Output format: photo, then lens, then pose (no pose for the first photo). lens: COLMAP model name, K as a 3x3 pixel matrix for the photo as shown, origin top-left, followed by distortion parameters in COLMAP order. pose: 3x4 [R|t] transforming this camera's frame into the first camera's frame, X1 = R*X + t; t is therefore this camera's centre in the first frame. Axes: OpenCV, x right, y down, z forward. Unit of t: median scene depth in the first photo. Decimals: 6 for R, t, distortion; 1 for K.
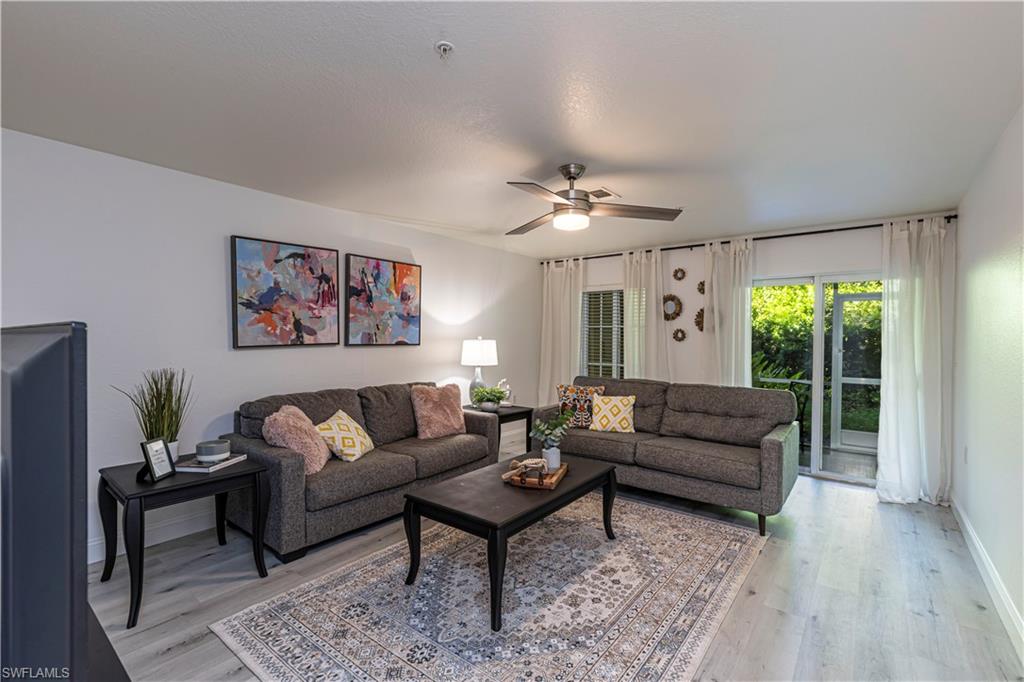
lens RADIAL K [[457.4, 0, 517.1], [0, 457.4, 339.6], [0, 0, 1]] dist [0.000138, -0.000291]
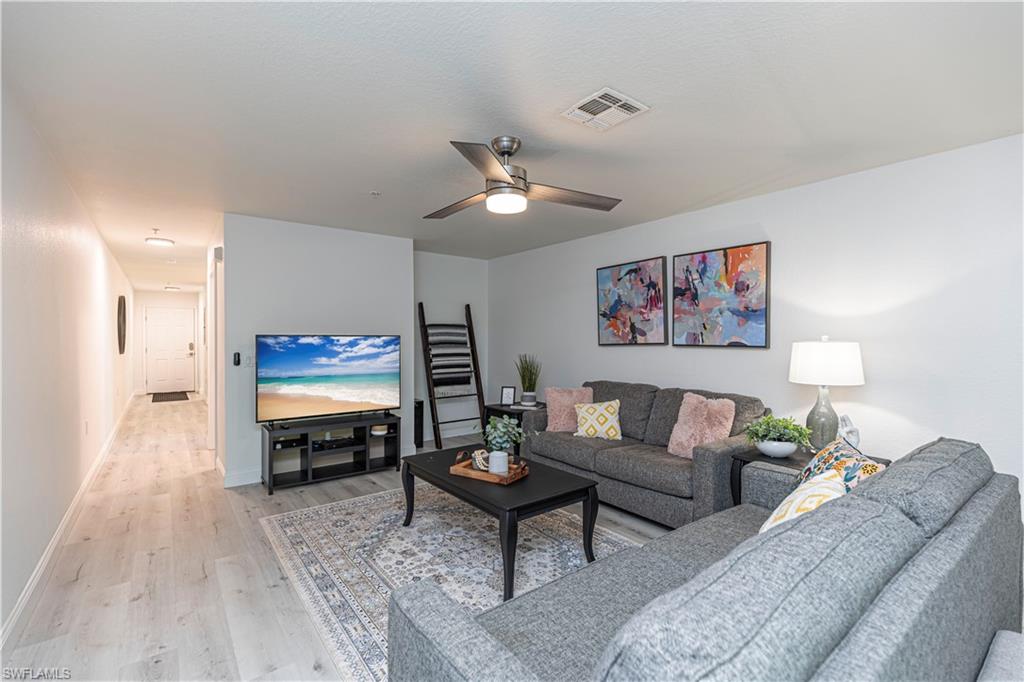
lens RADIAL K [[457.4, 0, 517.1], [0, 457.4, 339.6], [0, 0, 1]] dist [0.000138, -0.000291]
pose [[-0.249369, -0.003159, -0.968403, 0.746687], [-0.007704, 0.999970, -0.001278, 0.003603], [0.968378, 0.007142, -0.249386, 0.961918]]
